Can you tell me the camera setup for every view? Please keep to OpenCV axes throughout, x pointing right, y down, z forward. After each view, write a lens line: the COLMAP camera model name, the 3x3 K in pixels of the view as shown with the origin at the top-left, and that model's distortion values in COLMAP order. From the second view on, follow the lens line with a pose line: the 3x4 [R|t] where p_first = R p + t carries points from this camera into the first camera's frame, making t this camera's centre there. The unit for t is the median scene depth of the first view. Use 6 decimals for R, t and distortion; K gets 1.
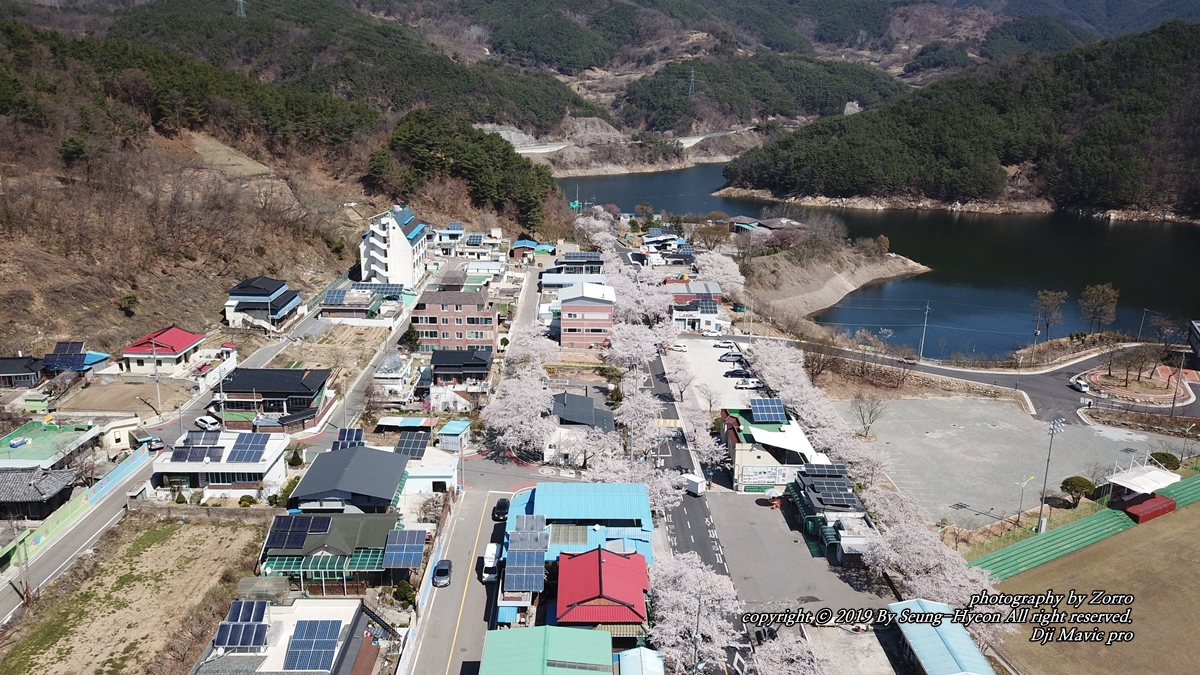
lens RADIAL K [[930.4, 0, 602.1], [0, 930.4, 329.5], [0, 0, 1]] dist [0.023774, -0.026523]
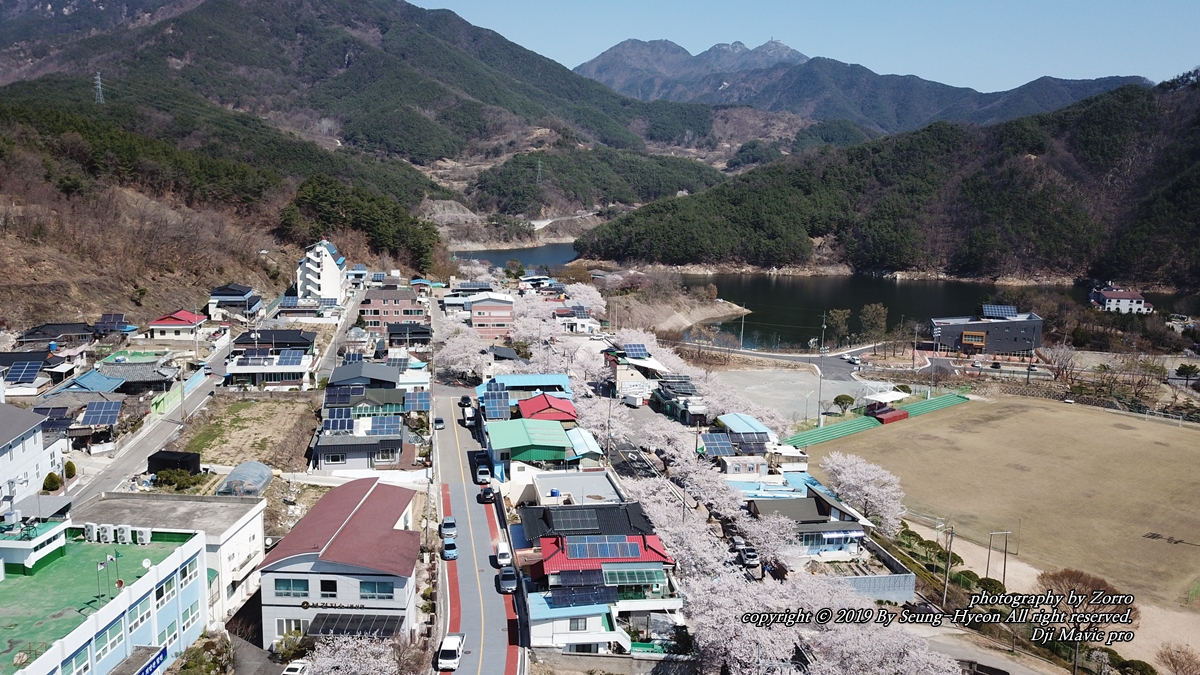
lens RADIAL K [[930.4, 0, 603.4], [0, 930.4, 330.1], [0, 0, 1]] dist [0.023774, -0.026523]
pose [[0.985526, -0.021394, 0.168168, -0.050108], [0.038219, 0.994506, -0.097457, 0.085388], [-0.165159, 0.102474, 0.980929, -0.178758]]
